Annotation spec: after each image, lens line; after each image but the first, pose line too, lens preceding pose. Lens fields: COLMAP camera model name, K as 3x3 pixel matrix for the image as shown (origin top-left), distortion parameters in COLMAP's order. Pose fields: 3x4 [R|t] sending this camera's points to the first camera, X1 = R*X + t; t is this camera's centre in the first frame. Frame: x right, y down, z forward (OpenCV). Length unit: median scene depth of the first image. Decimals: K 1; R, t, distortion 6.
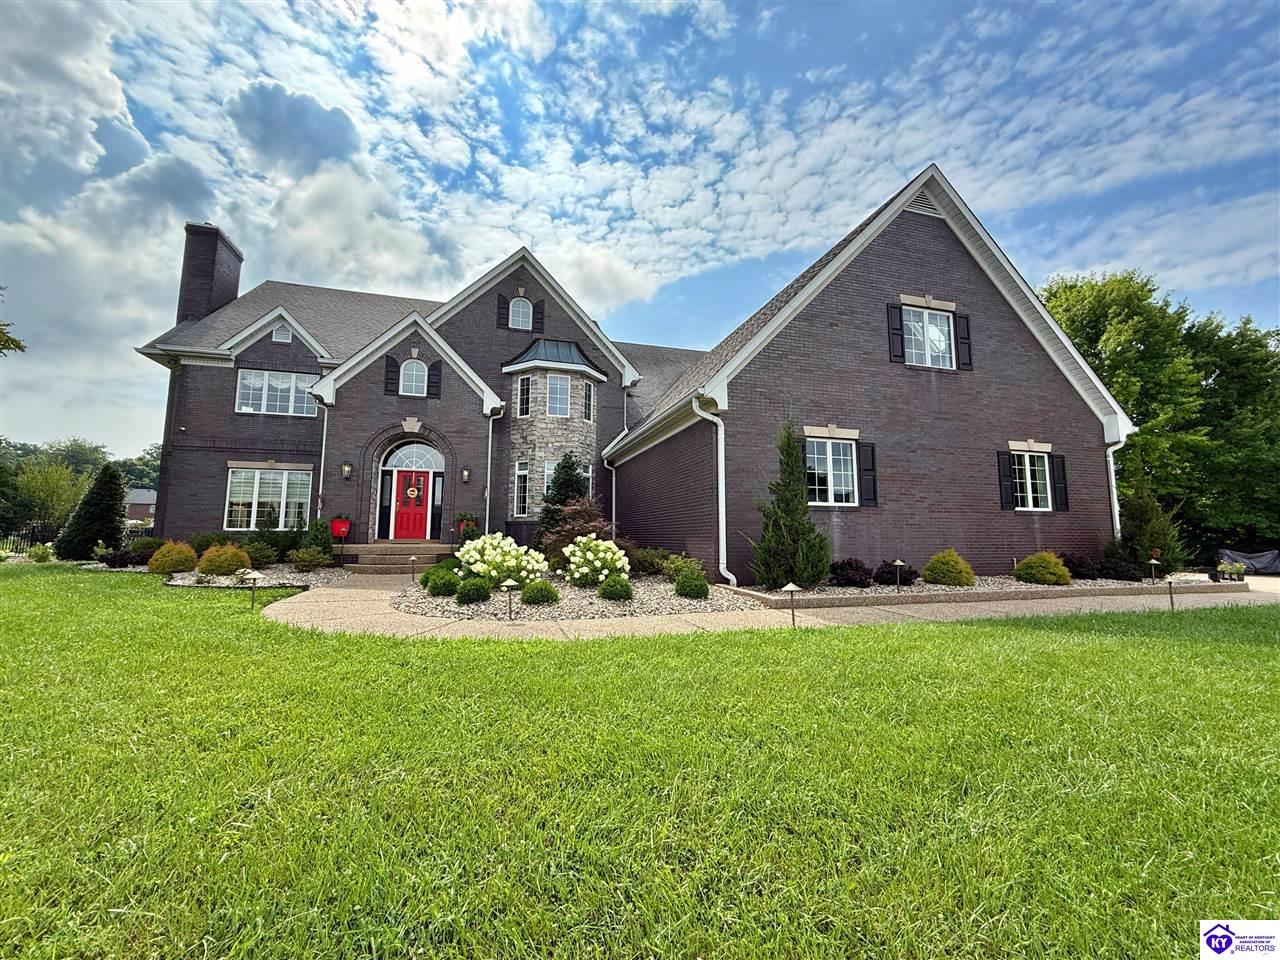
lens RADIAL K [[512.2, 0, 635.9], [0, 512.2, 483.4], [0, 0, 1]] dist [0.001846, 0.000169]
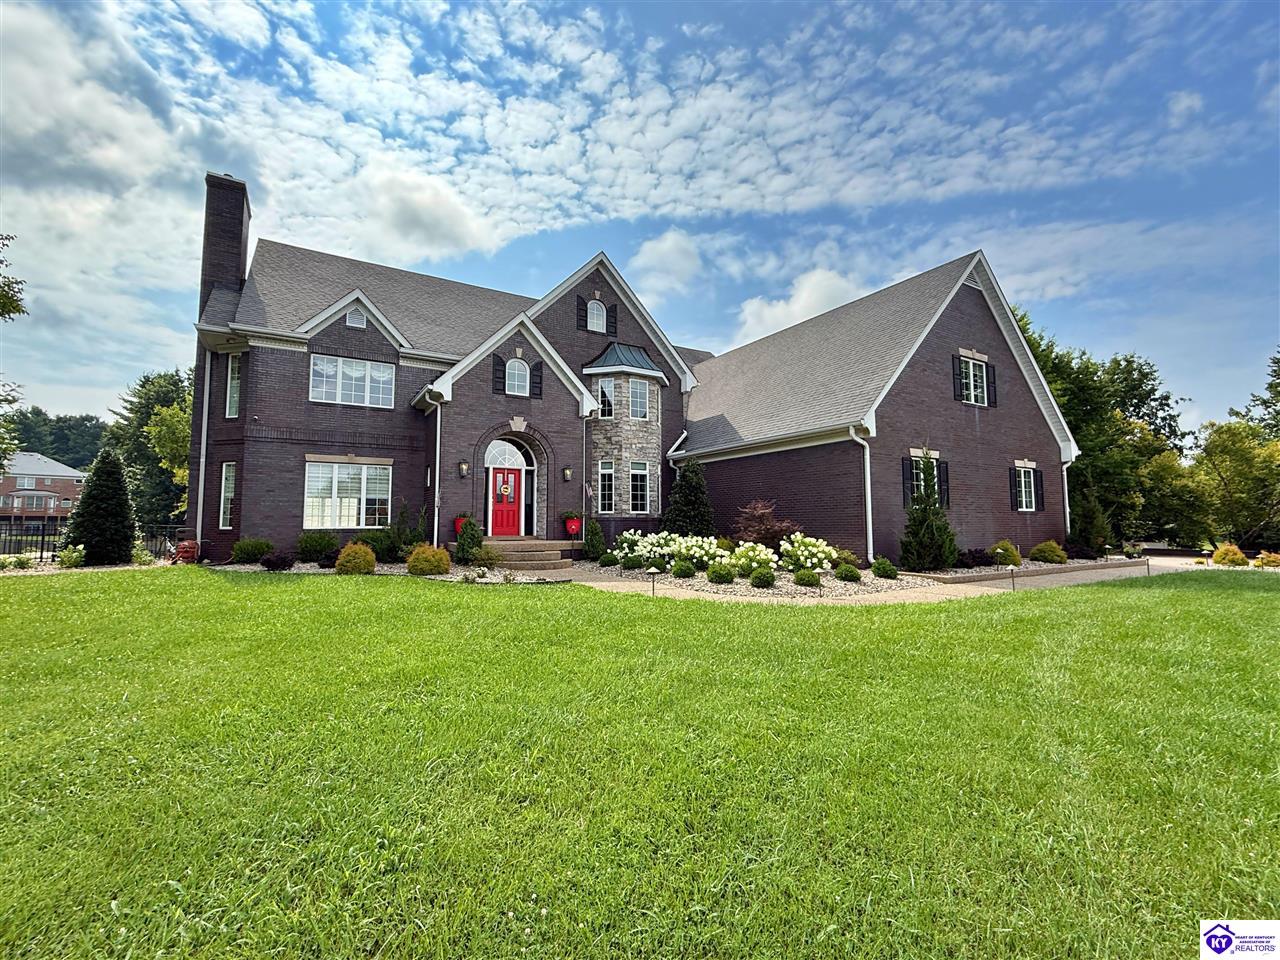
lens RADIAL K [[567.6, 0, 642.7], [0, 567.6, 486.4], [0, 0, 1]] dist [0.001584, 0.001855]
pose [[0.964366, 0.011479, 0.264324, -0.472389], [-0.020852, 0.999248, 0.032682, -0.031001], [-0.263750, -0.037029, 0.963880, -0.151126]]
